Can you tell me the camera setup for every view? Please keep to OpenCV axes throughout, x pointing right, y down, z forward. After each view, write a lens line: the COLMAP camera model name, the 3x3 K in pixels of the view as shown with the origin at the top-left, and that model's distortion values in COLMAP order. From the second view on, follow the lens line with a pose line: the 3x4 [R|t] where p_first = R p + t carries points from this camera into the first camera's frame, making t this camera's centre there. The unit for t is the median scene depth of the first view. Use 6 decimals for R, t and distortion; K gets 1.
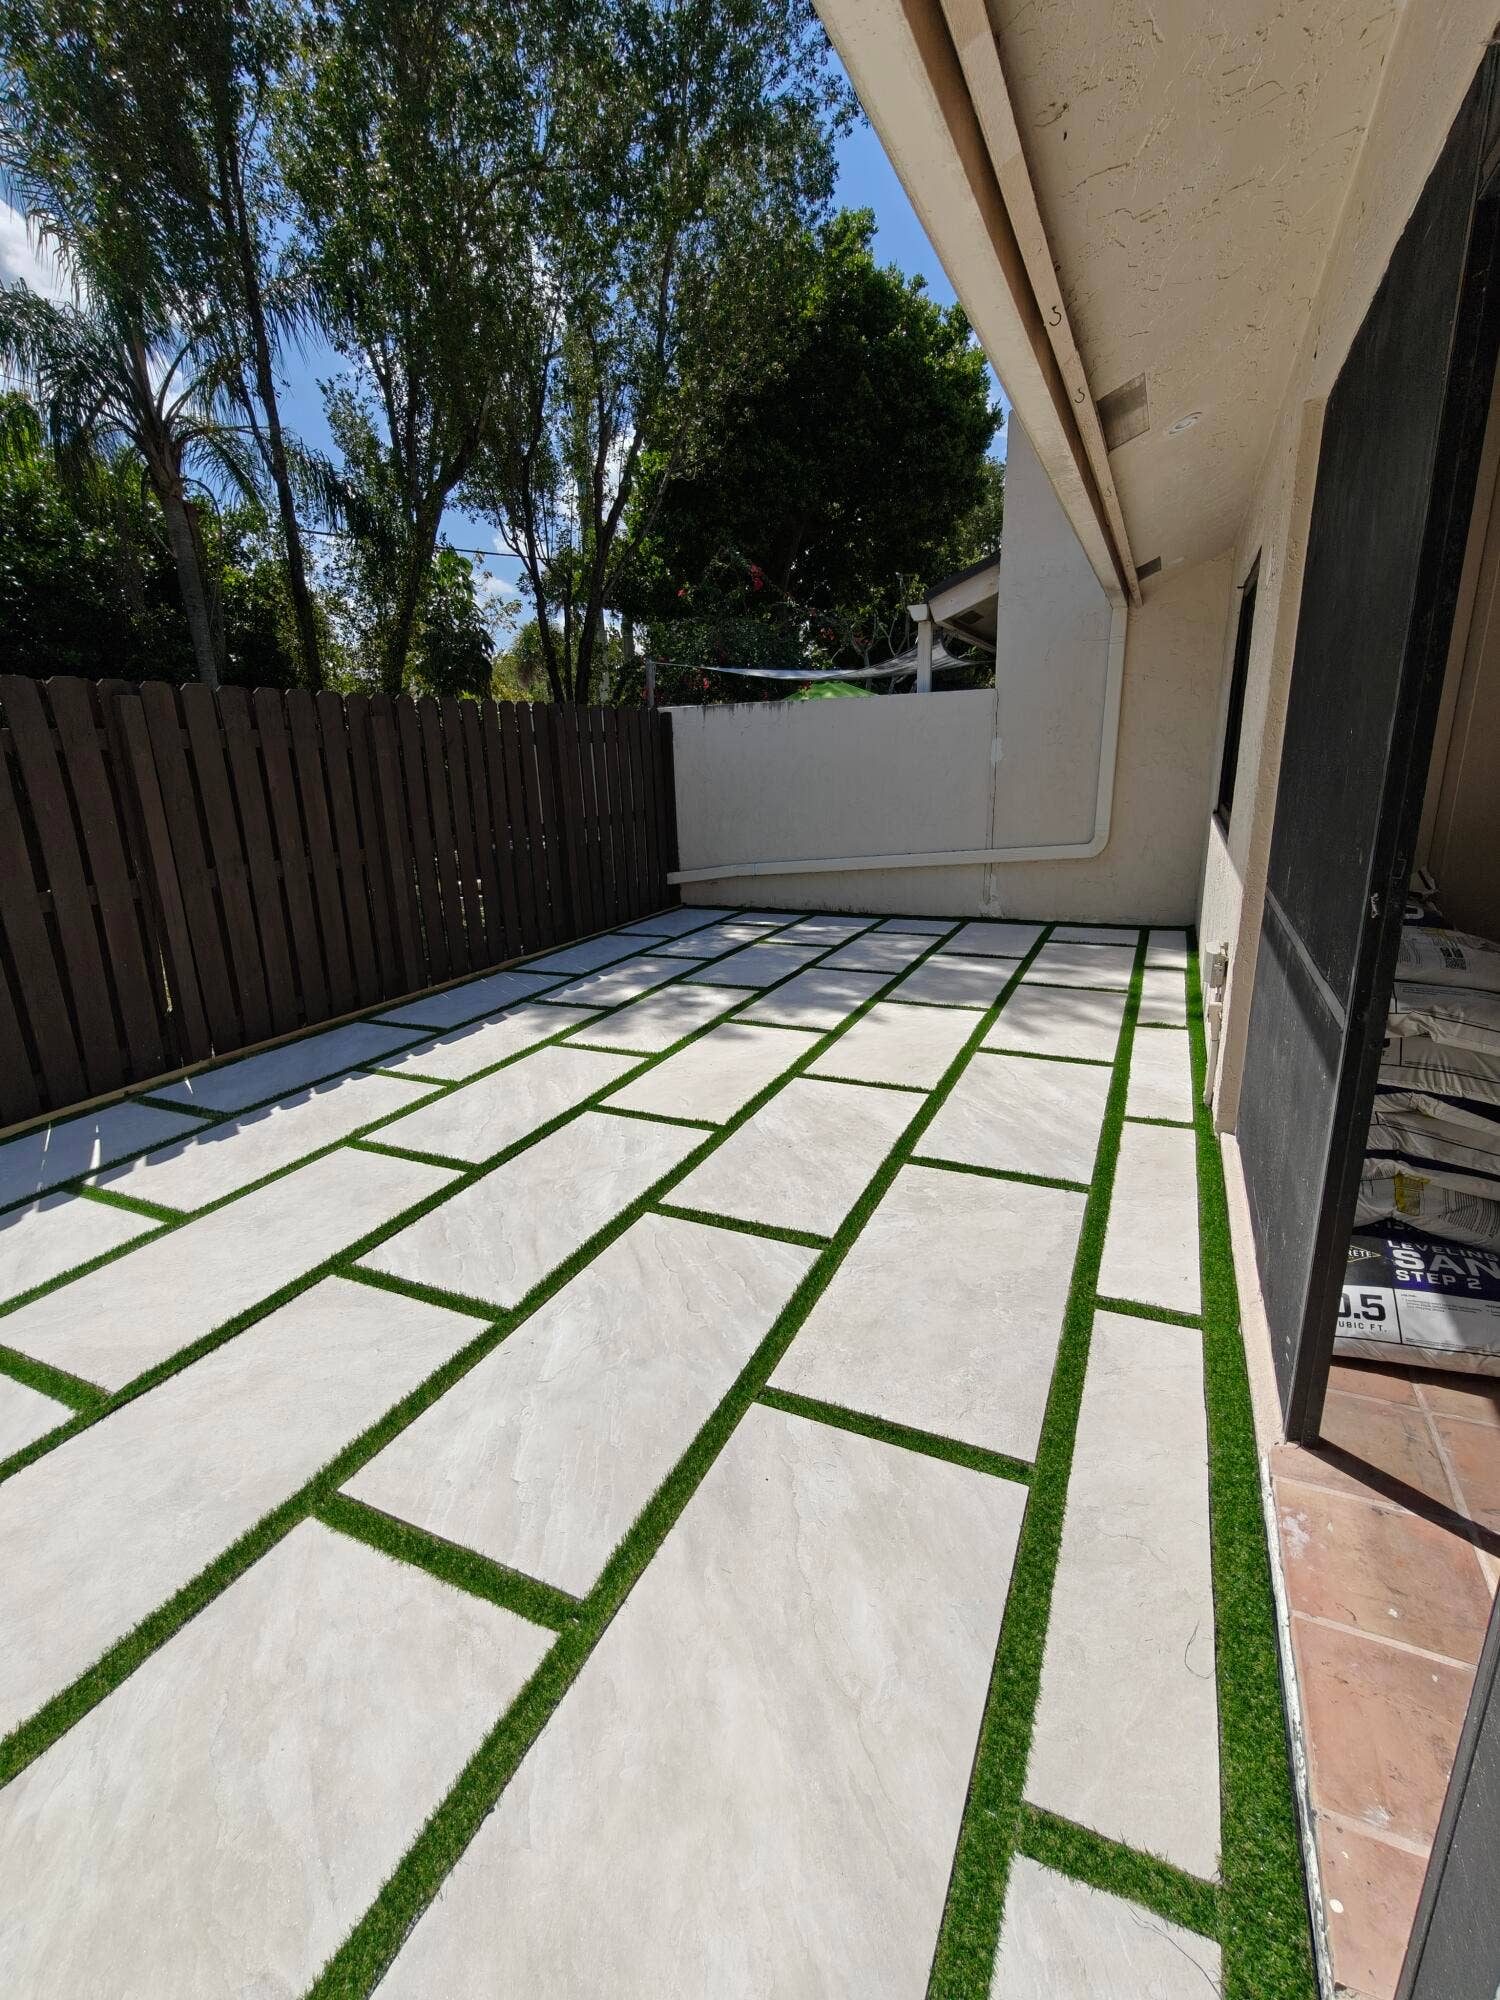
lens RADIAL K [[931.4, 0, 743.8], [0, 931.4, 990.5], [0, 0, 1]] dist [0.010064, -0.007632]
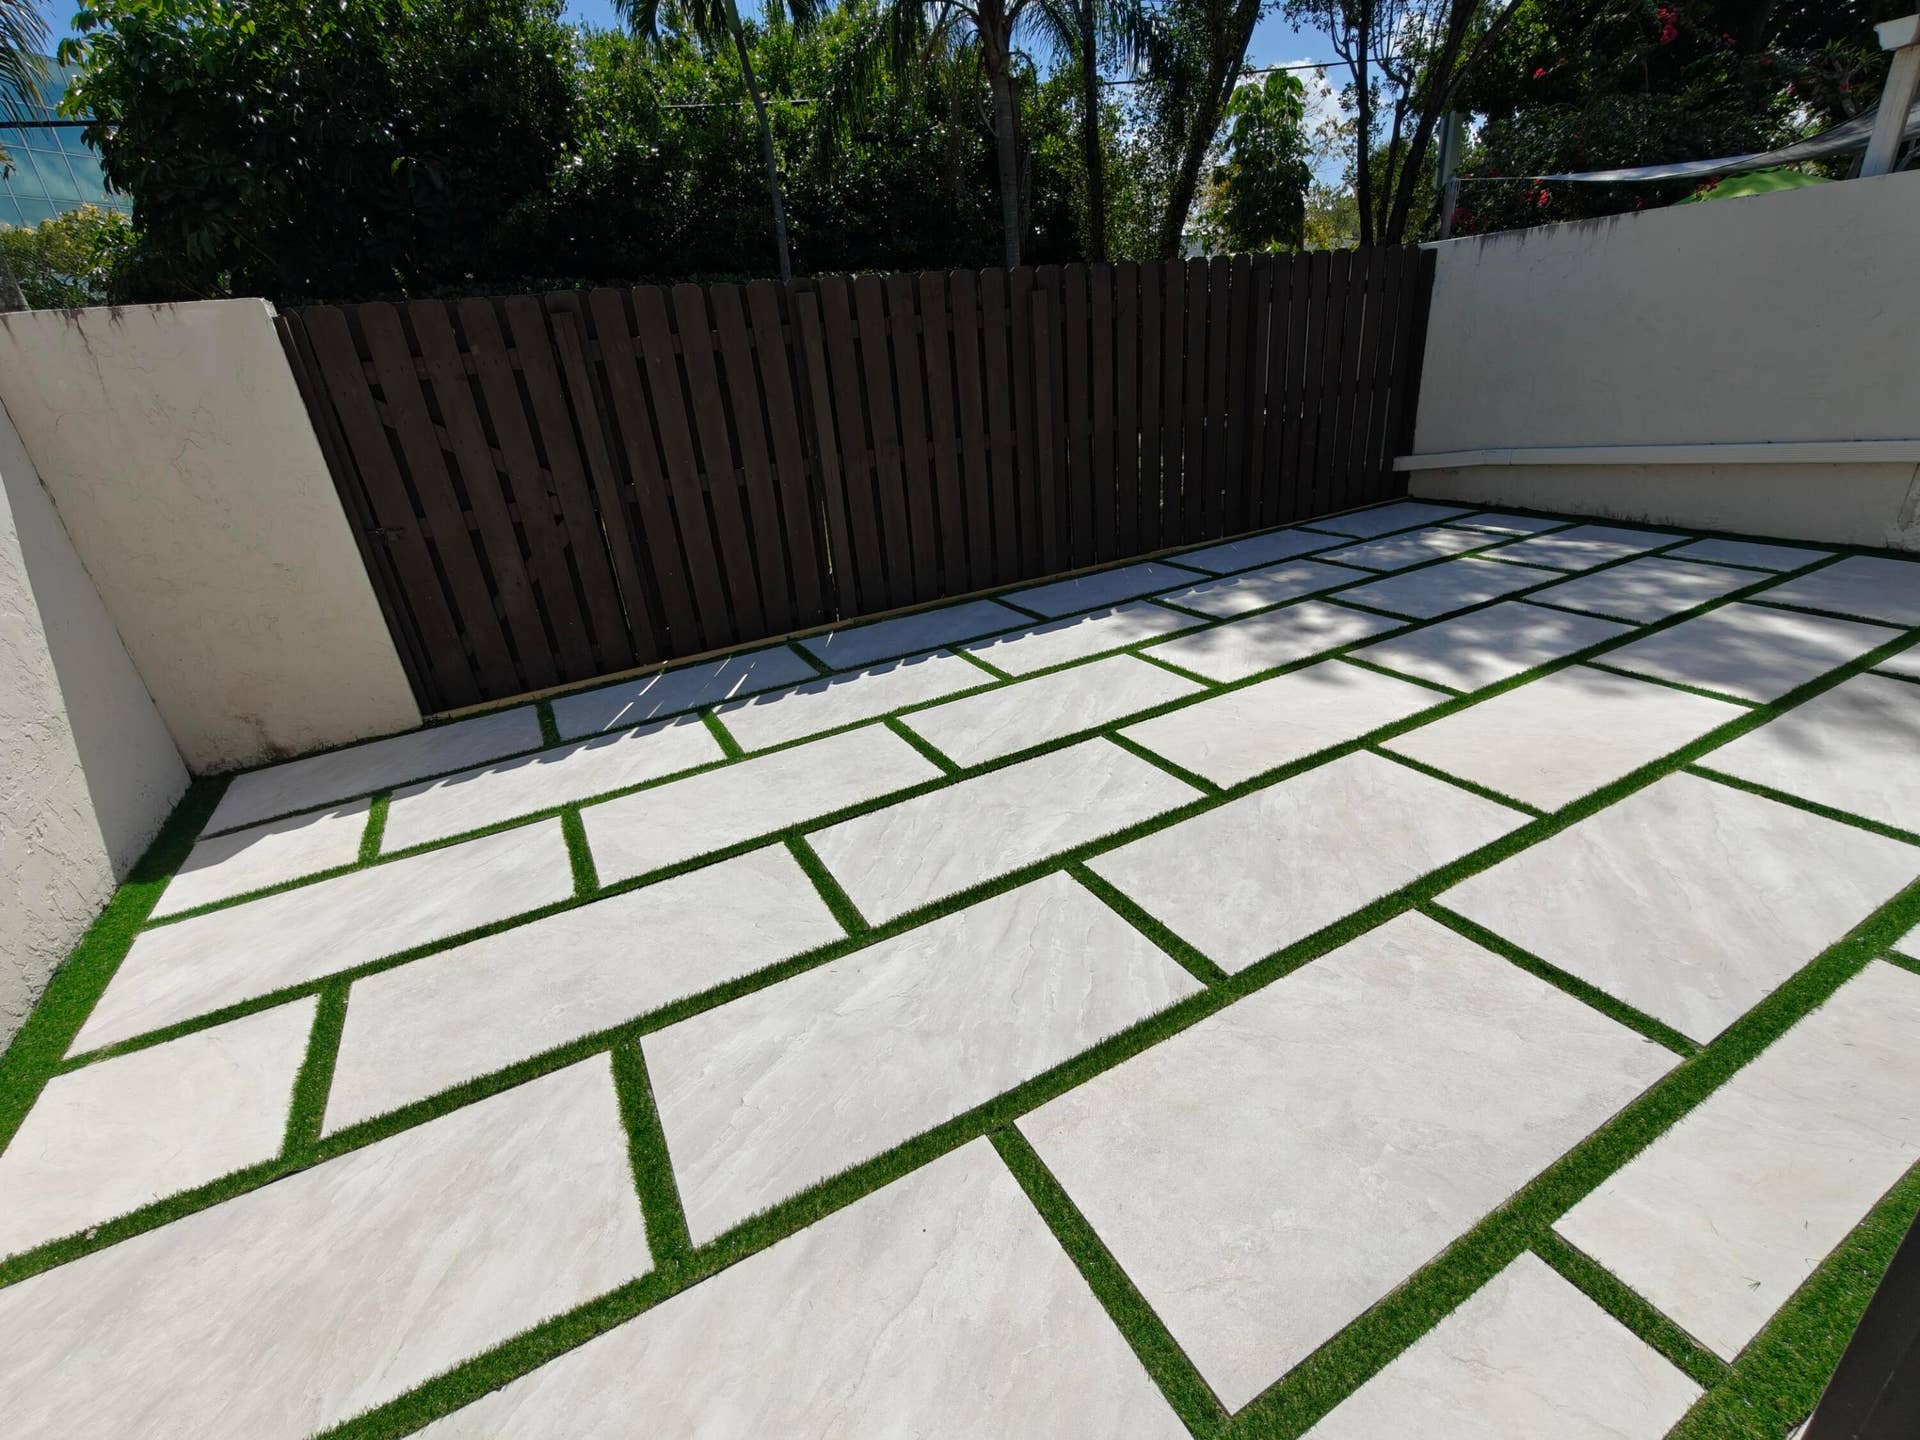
lens RADIAL K [[875.8, 0, 960.0], [0, 875.8, 720.0], [0, 0, 1]] dist [0.002036, -0.000813]
pose [[0.790731, 0.209309, -0.575269, 0.189789], [-0.094840, 0.970271, 0.222667, -0.058711], [0.604772, -0.121511, 0.787074, 0.190130]]
